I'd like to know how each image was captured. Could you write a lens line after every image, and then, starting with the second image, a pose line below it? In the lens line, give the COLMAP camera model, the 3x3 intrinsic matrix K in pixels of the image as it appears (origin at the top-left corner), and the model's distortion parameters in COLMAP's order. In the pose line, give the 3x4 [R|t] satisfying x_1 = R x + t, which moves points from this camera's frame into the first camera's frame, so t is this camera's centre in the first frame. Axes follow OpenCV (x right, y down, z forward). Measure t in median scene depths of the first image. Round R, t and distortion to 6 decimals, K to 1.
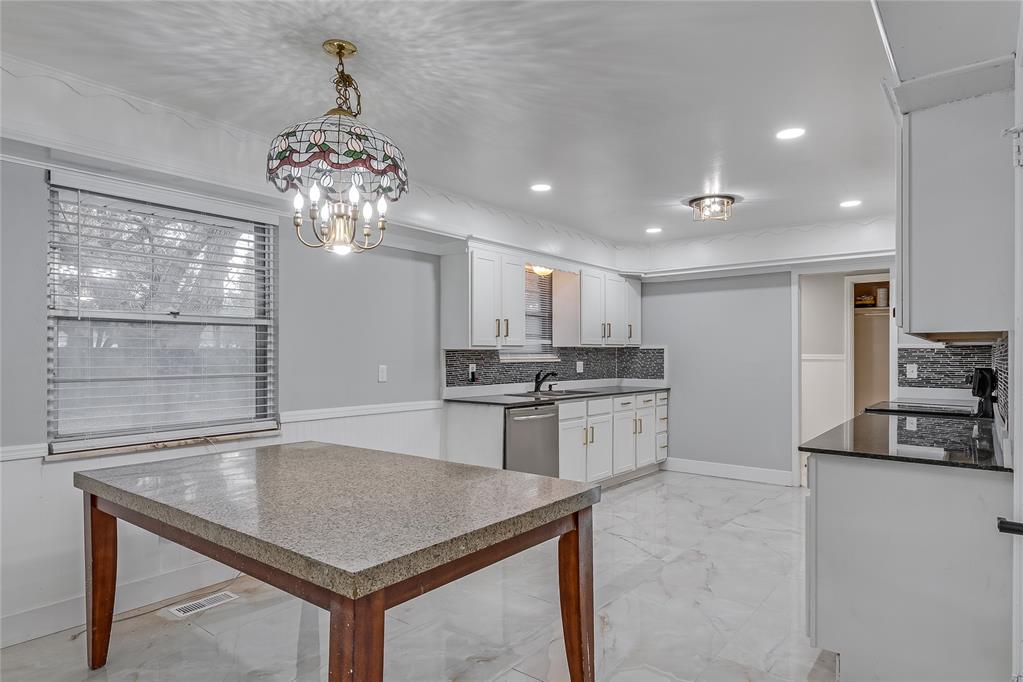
lens RADIAL K [[582.3, 0, 510.9], [0, 582.3, 348.0], [0, 0, 1]] dist [0.006844, 0.000376]
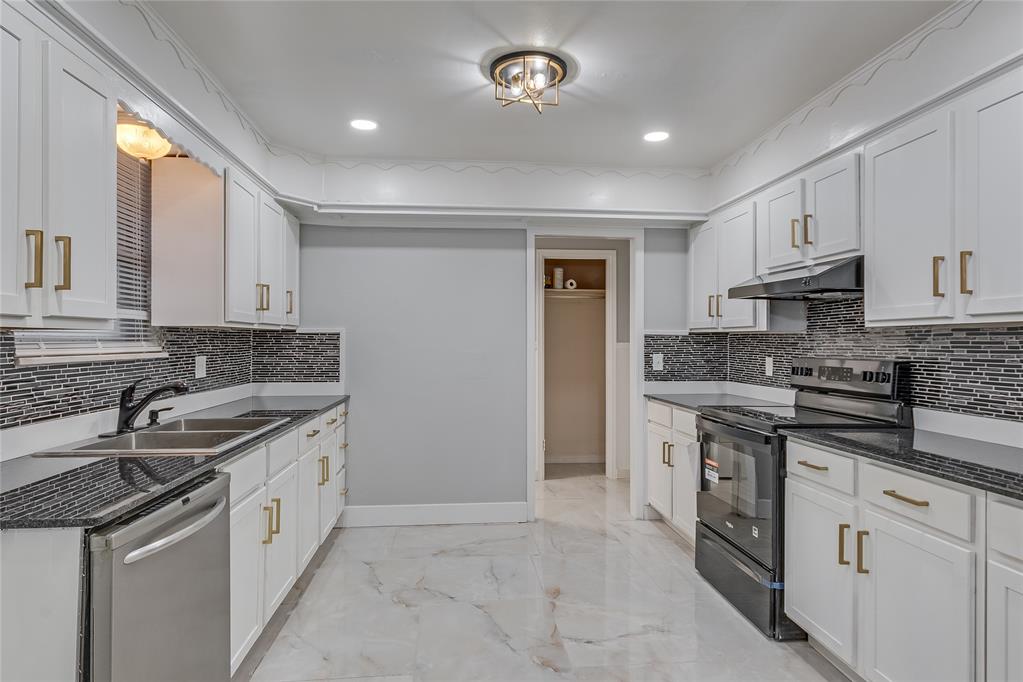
lens RADIAL K [[582.3, 0, 504.1], [0, 582.3, 334.0], [0, 0, 1]] dist [0.006844, 0.000376]
pose [[0.723129, 0.009162, 0.690652, -0.045595], [-0.008010, 0.999956, -0.004879, 0.004515], [-0.690666, -0.002004, 0.723171, 0.481512]]
